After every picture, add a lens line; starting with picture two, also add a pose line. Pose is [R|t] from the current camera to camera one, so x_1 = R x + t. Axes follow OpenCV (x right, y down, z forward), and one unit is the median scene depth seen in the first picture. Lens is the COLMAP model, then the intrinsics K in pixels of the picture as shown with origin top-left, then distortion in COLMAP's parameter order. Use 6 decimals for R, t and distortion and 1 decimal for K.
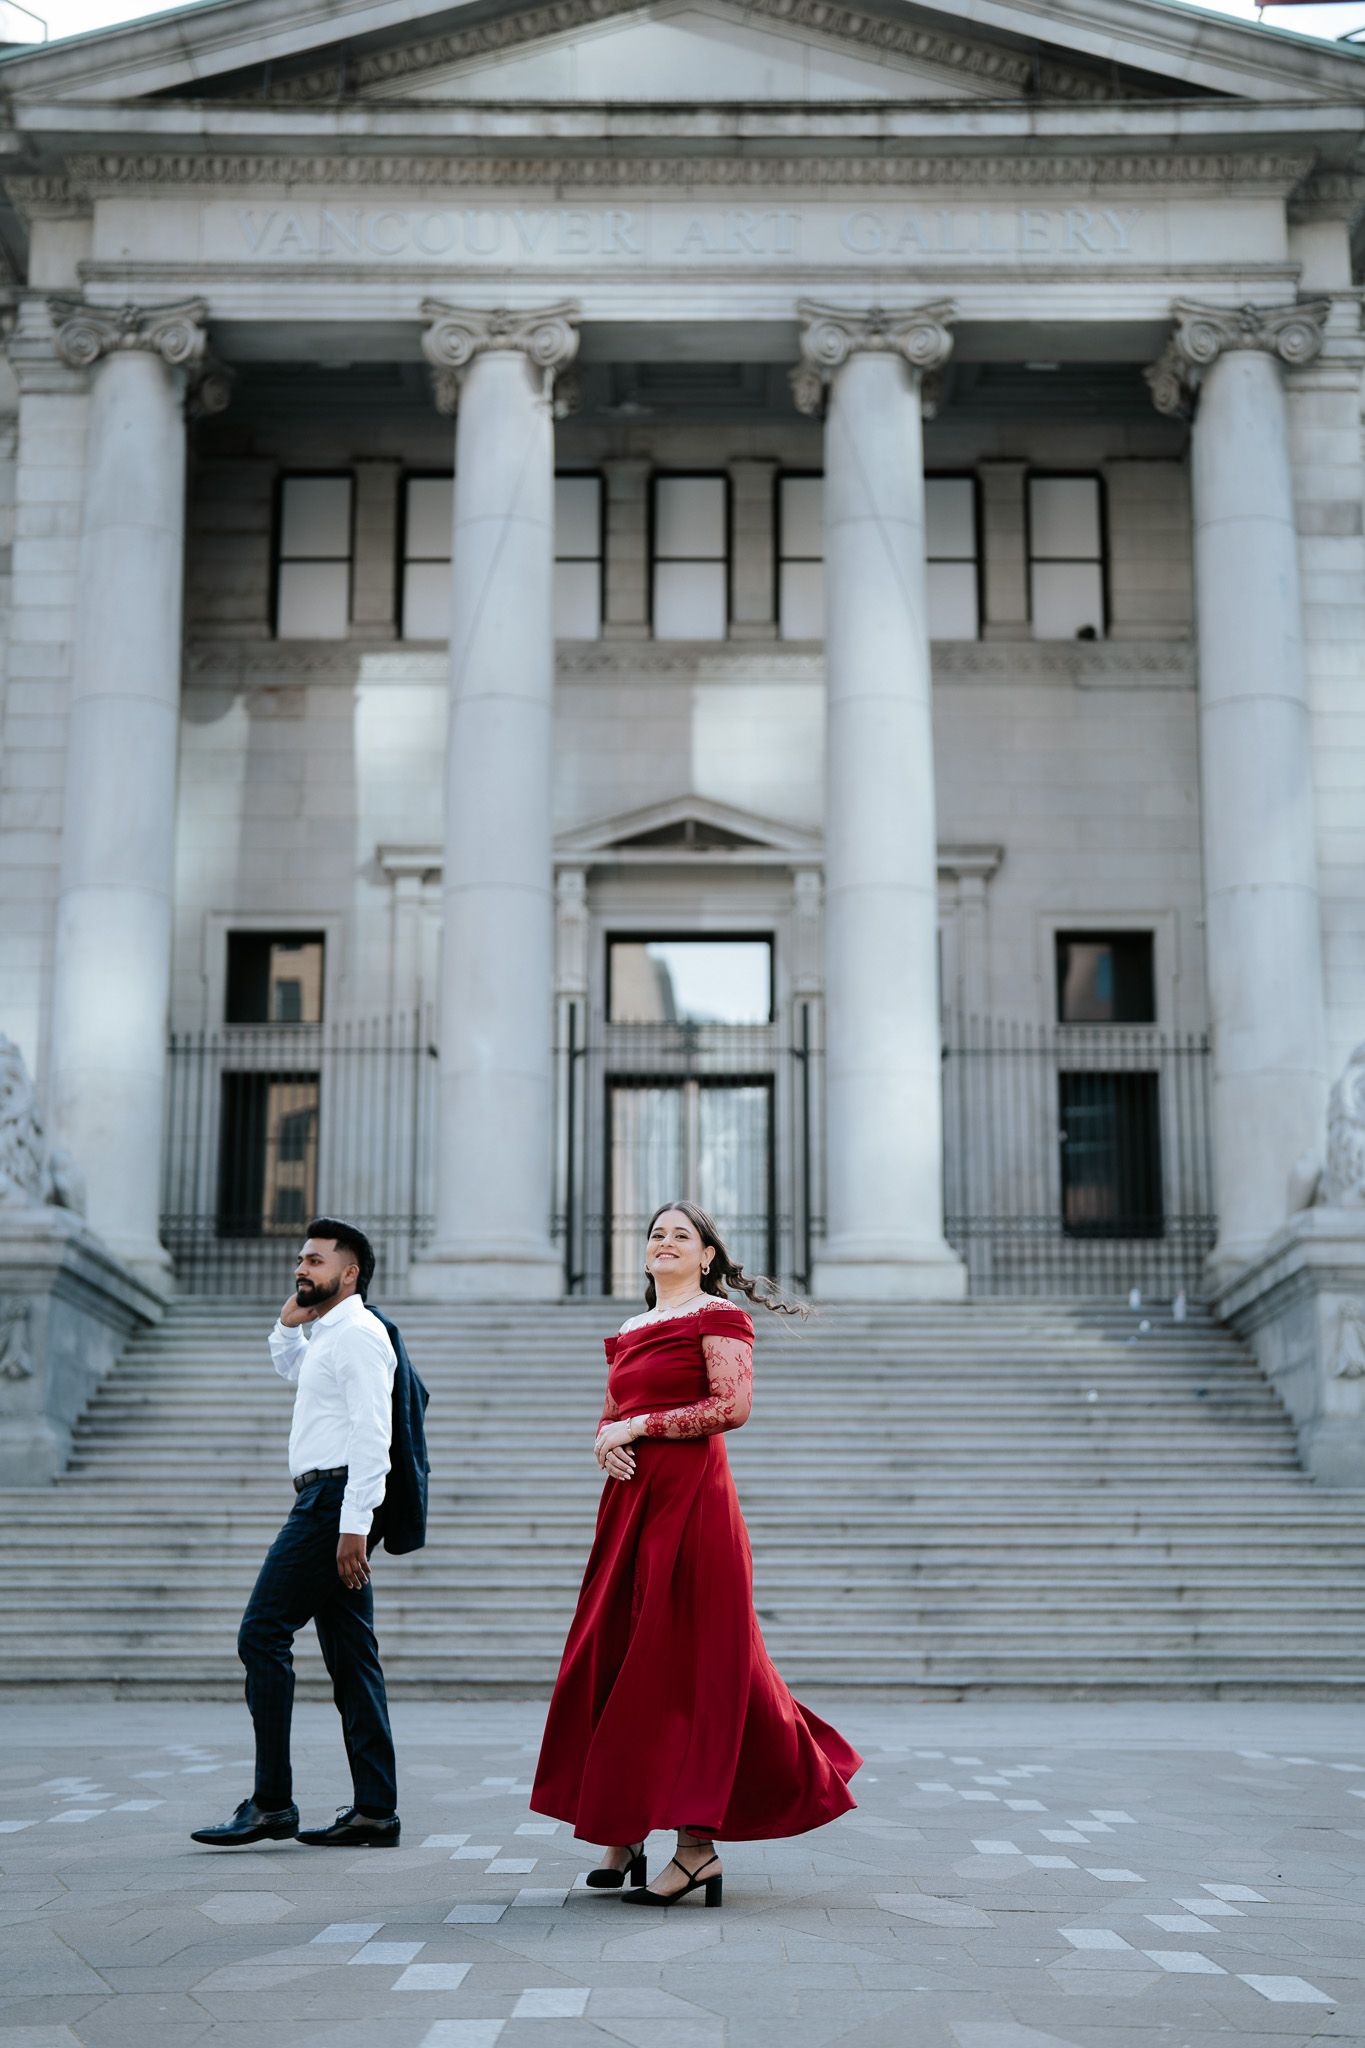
lens RADIAL K [[2832.5, 0, 687.7], [0, 2832.5, 1019.8], [0, 0, 1]] dist [-0.119224, 0.906395]
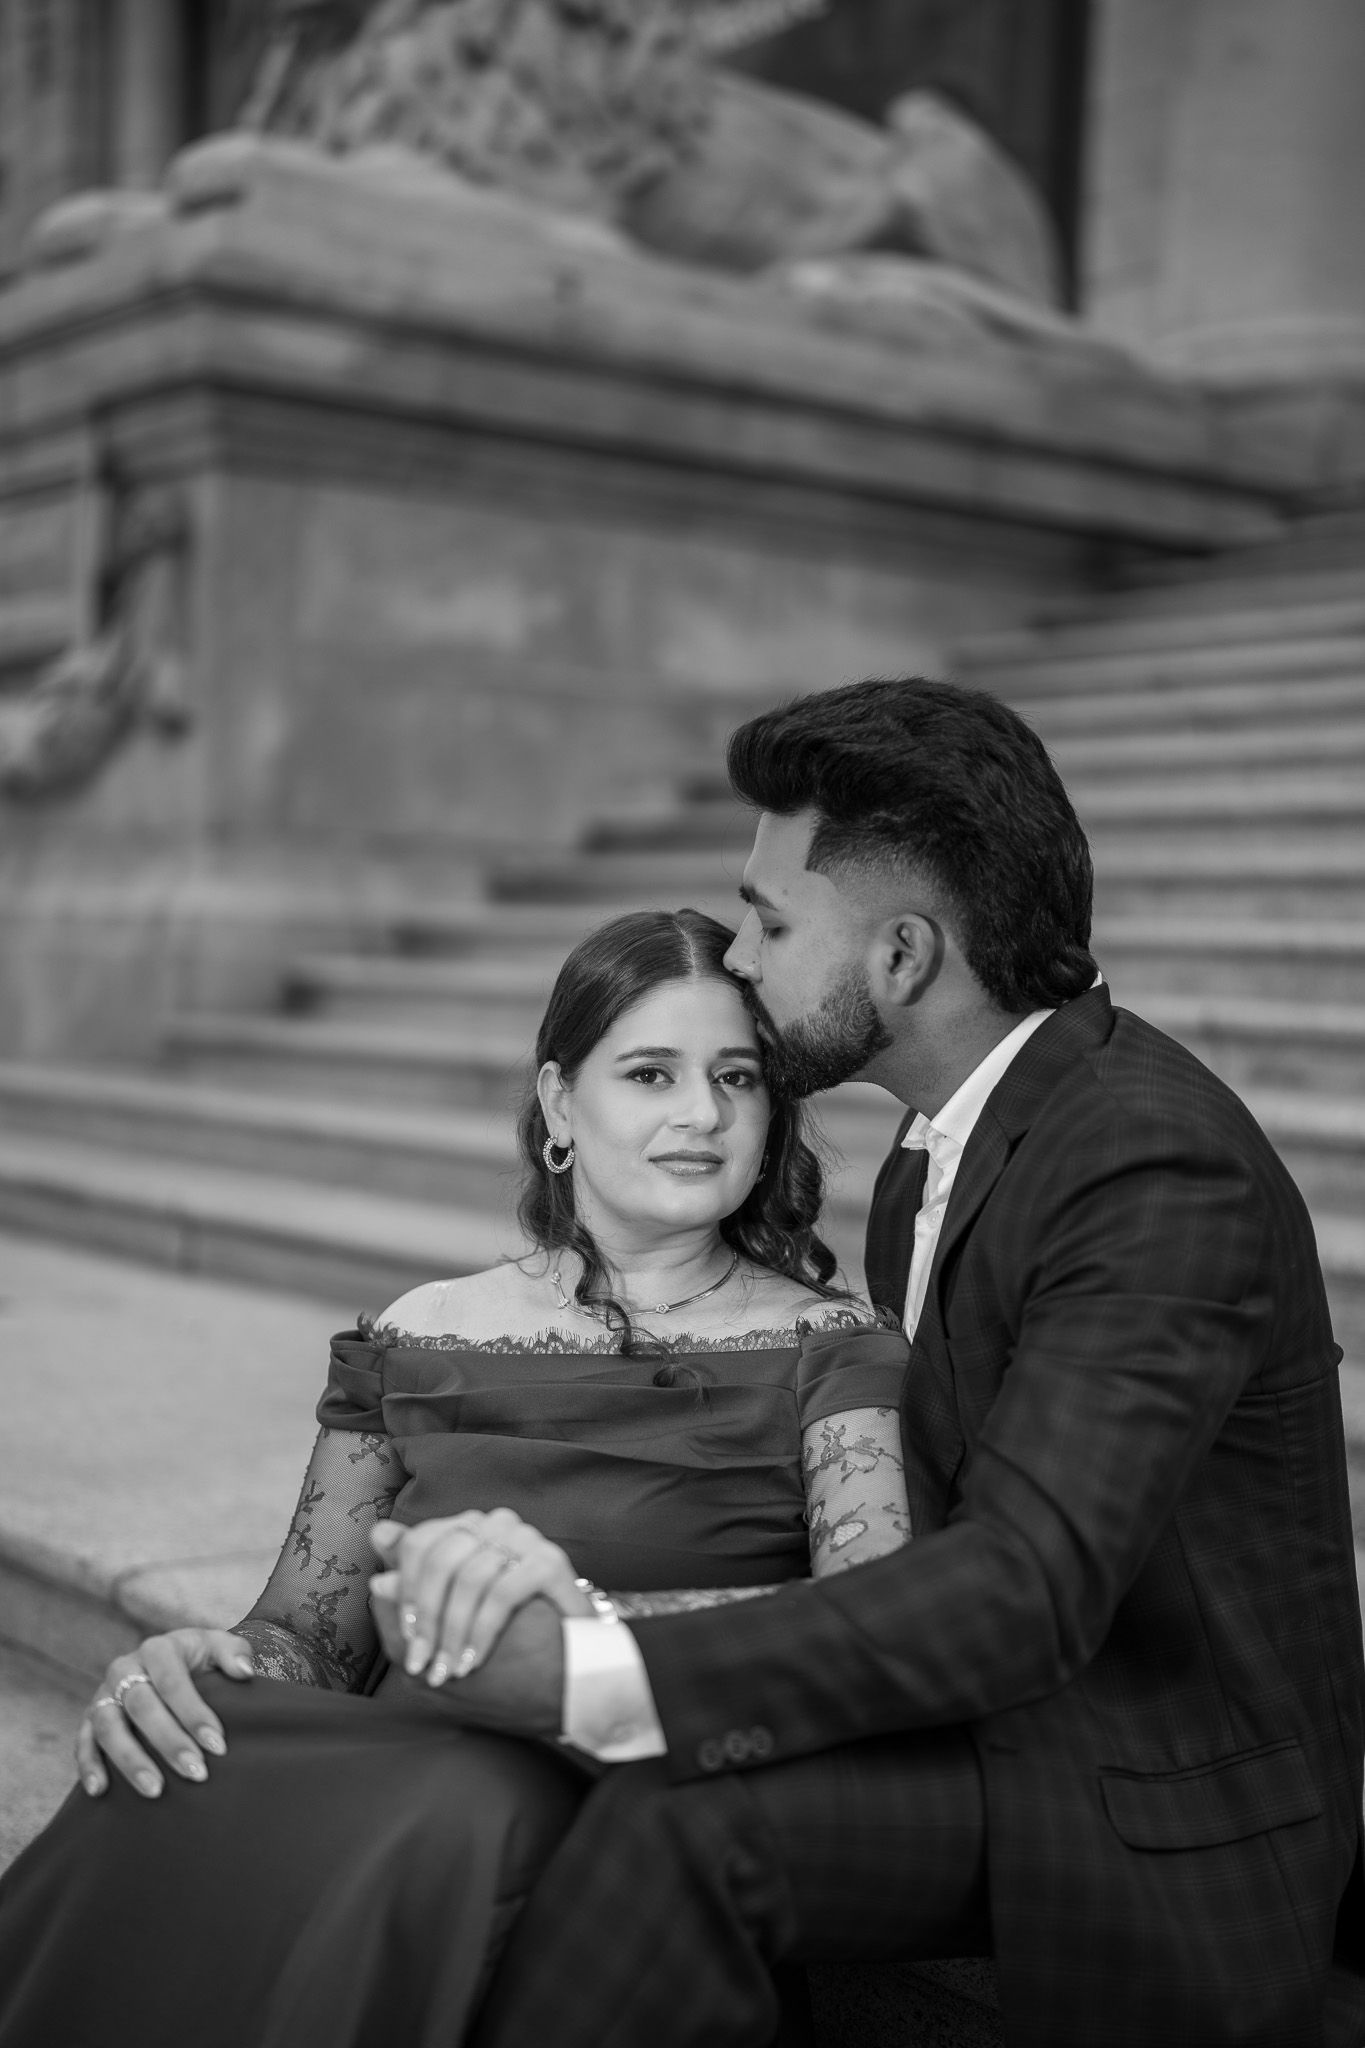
lens RADIAL K [[2680.2, 0, 676.2], [0, 2680.2, 1138.9], [0, 0, 1]] dist [-0.115762, 0.533949]
pose [[0.608539, 0.078856, -0.789596, 0.042290], [0.144079, 0.967531, 0.207668, 0.089336], [0.780334, -0.240138, 0.577418, 0.653305]]
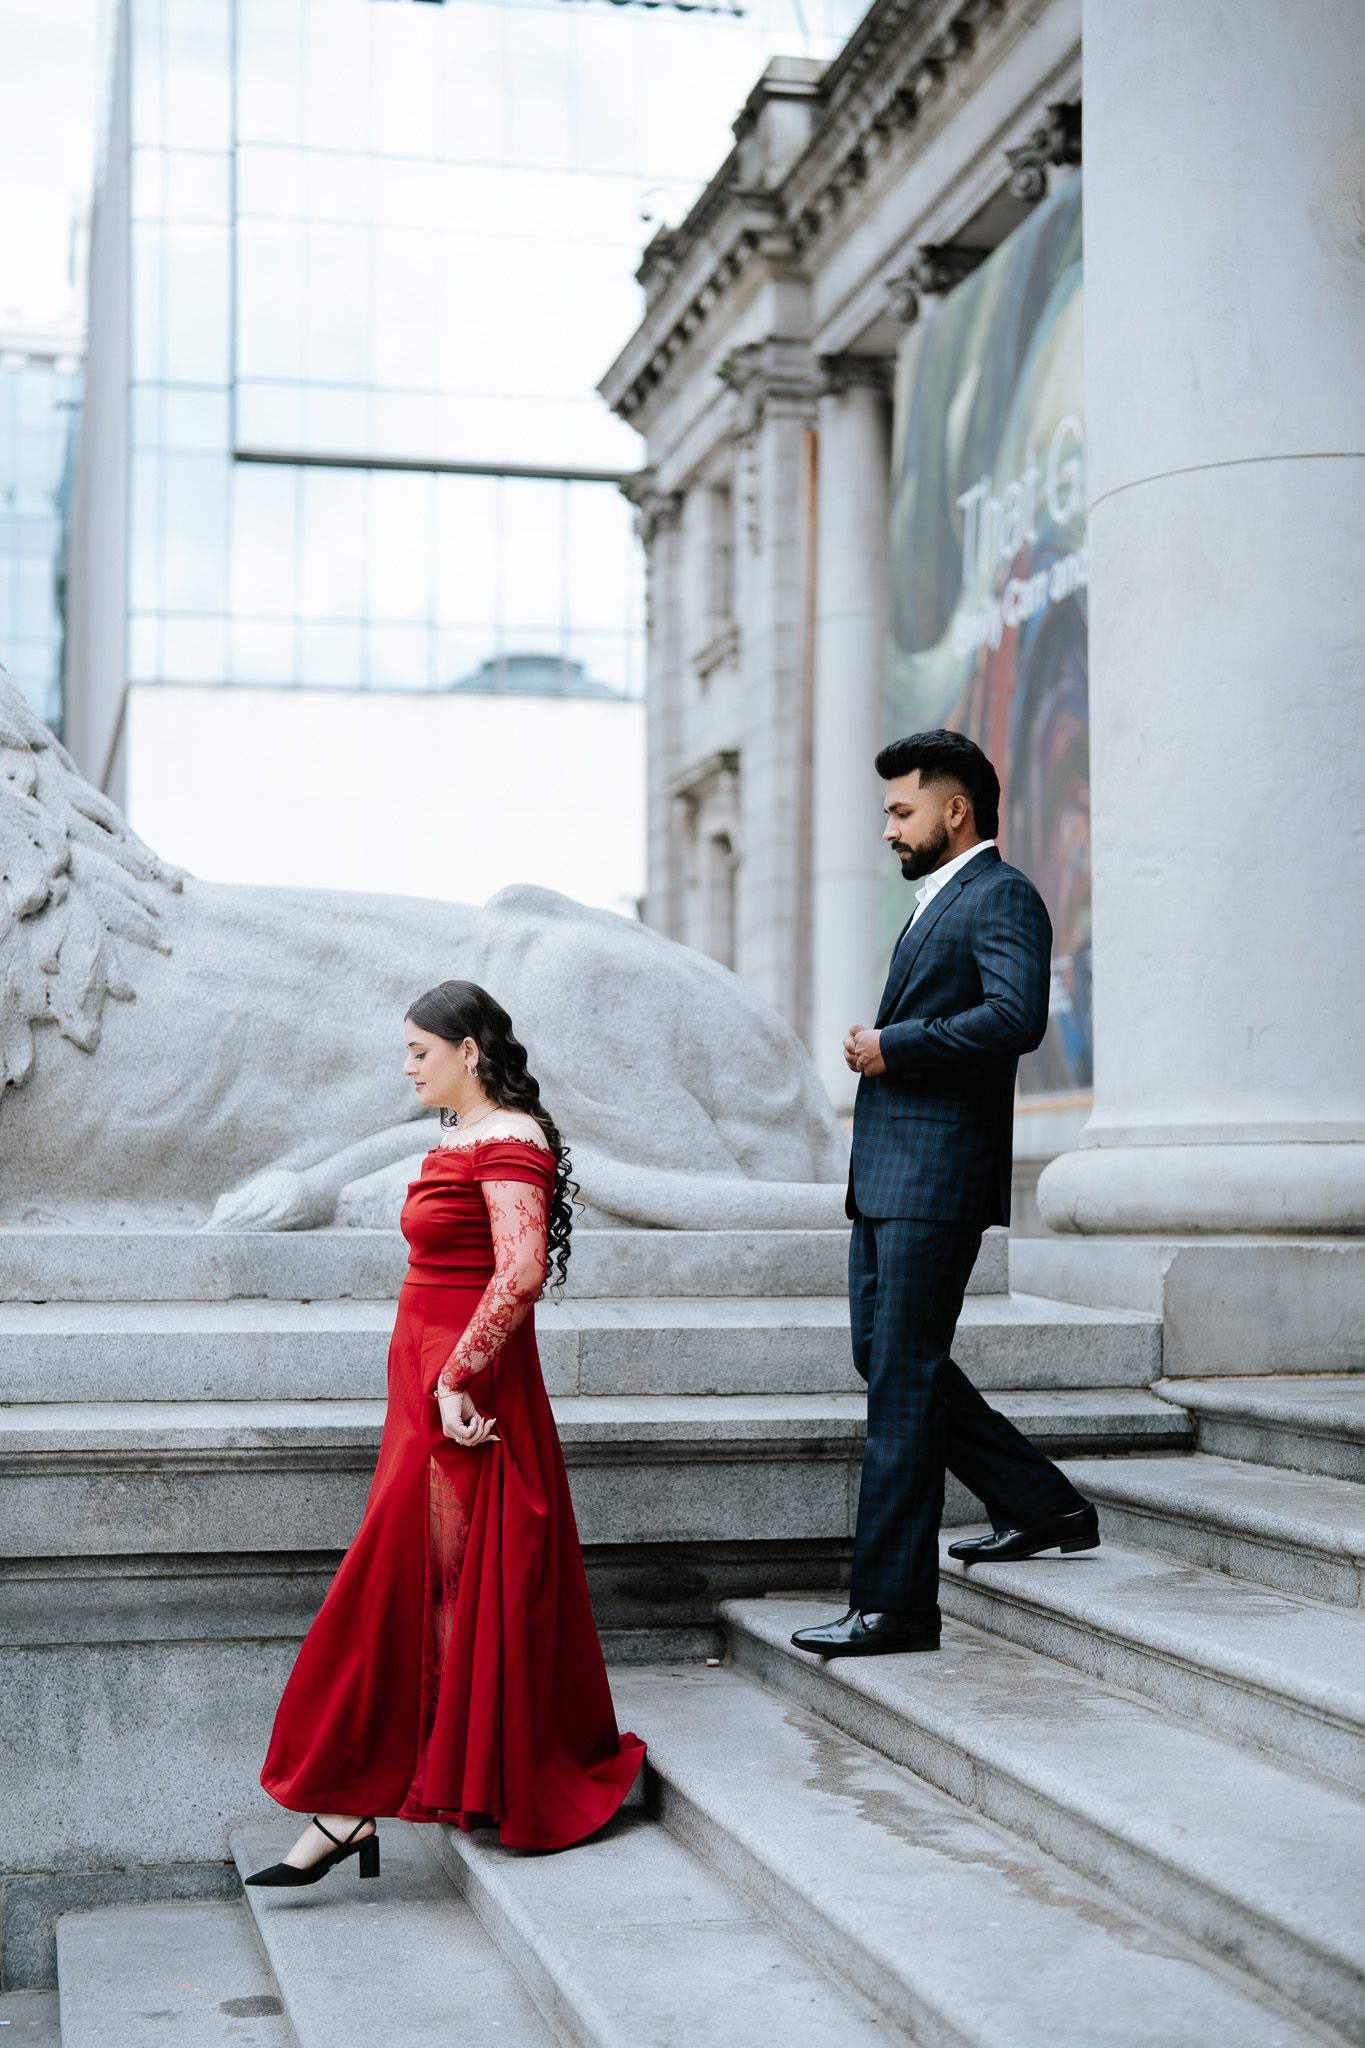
lens RADIAL K [[2966.2, 0, 691.3], [0, 2966.2, 1039.3], [0, 0, 1]] dist [-0.092871, 0.790199]
pose [[0.236582, -0.060217, -0.969744, 0.045054], [0.217569, 0.976016, -0.007527, 0.057814], [0.946939, -0.209206, 0.244009, 0.836636]]
